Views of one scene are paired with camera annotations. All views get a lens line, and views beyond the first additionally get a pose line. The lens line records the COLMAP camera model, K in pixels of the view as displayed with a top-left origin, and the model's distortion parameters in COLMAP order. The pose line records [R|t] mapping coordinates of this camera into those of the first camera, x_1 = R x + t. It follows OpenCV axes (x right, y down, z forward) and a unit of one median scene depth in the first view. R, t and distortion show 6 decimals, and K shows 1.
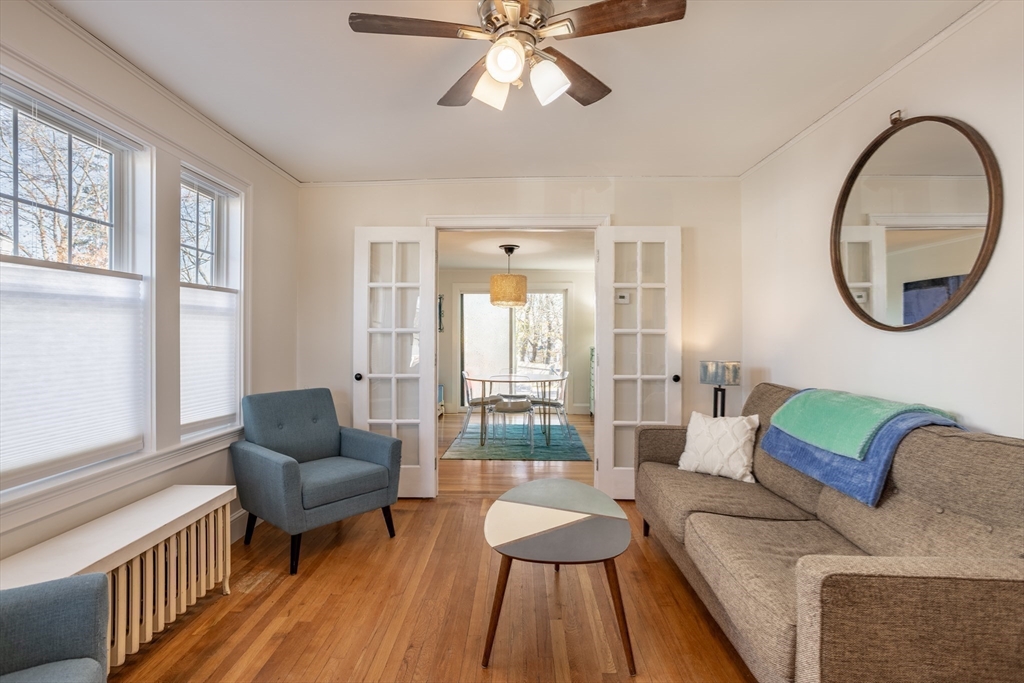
lens RADIAL K [[507.1, 0, 511.2], [0, 507.1, 337.3], [0, 0, 1]] dist [-0.067317, 0.047352]
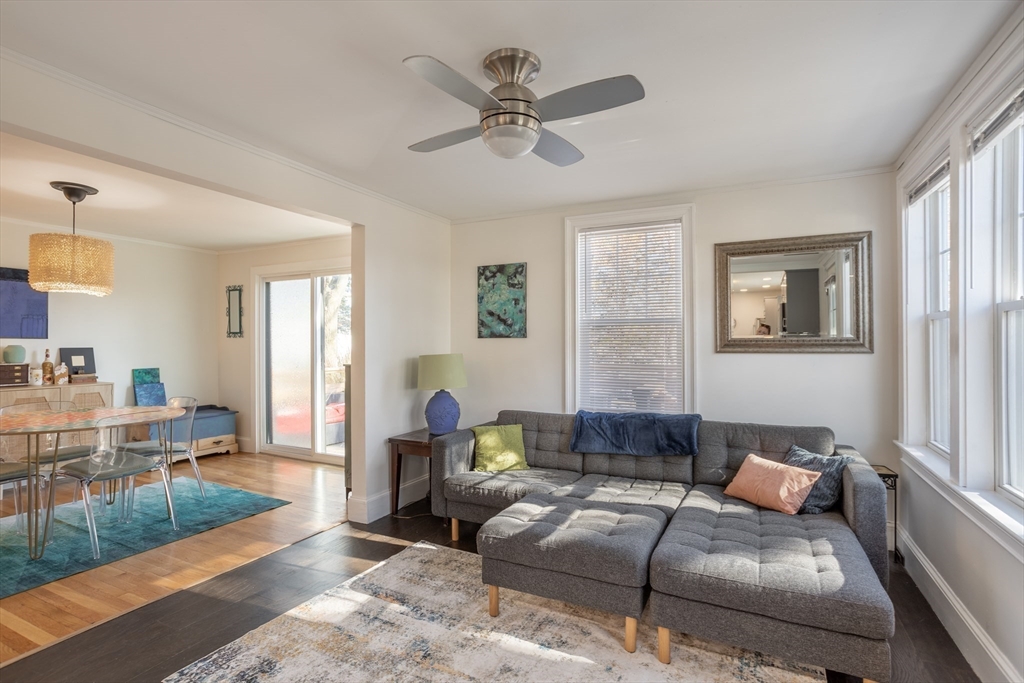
lens RADIAL K [[500.5, 0, 512.0], [0, 500.5, 341.5], [0, 0, 1]] dist [-0.032283, 0.011777]
pose [[0.901051, -0.003623, -0.433697, 1.251718], [0.004045, 0.999992, 0.000050, -0.006914], [0.433694, -0.001799, 0.901059, 1.321485]]
